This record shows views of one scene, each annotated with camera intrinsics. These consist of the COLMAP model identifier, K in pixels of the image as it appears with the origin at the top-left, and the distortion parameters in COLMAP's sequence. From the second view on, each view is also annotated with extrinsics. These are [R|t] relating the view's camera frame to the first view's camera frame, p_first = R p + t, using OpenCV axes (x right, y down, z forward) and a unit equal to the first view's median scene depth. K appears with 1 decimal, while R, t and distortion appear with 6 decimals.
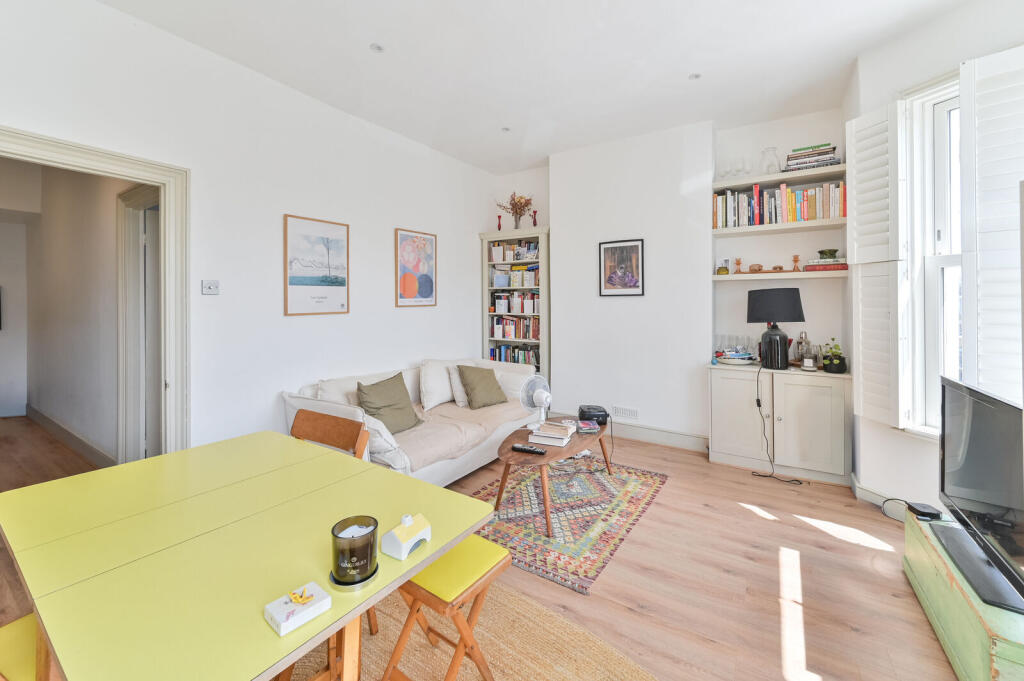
lens RADIAL K [[408.9, 0, 511.1], [0, 408.9, 343.3], [0, 0, 1]] dist [0.003910, 0.000340]
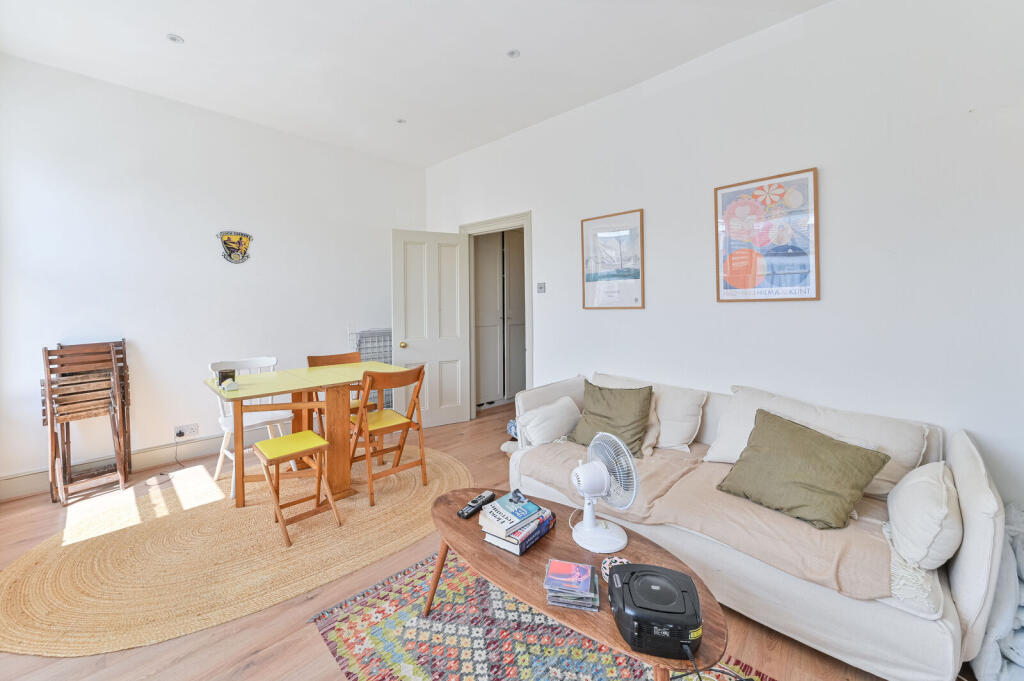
lens RADIAL K [[408.9, 0, 508.1], [0, 408.9, 337.8], [0, 0, 1]] dist [0.003910, 0.000340]
pose [[-0.203679, 0.093306, -0.974581, 0.678327], [-0.085775, 0.989920, 0.112701, -0.108315], [0.975273, 0.106550, -0.193622, 1.131101]]
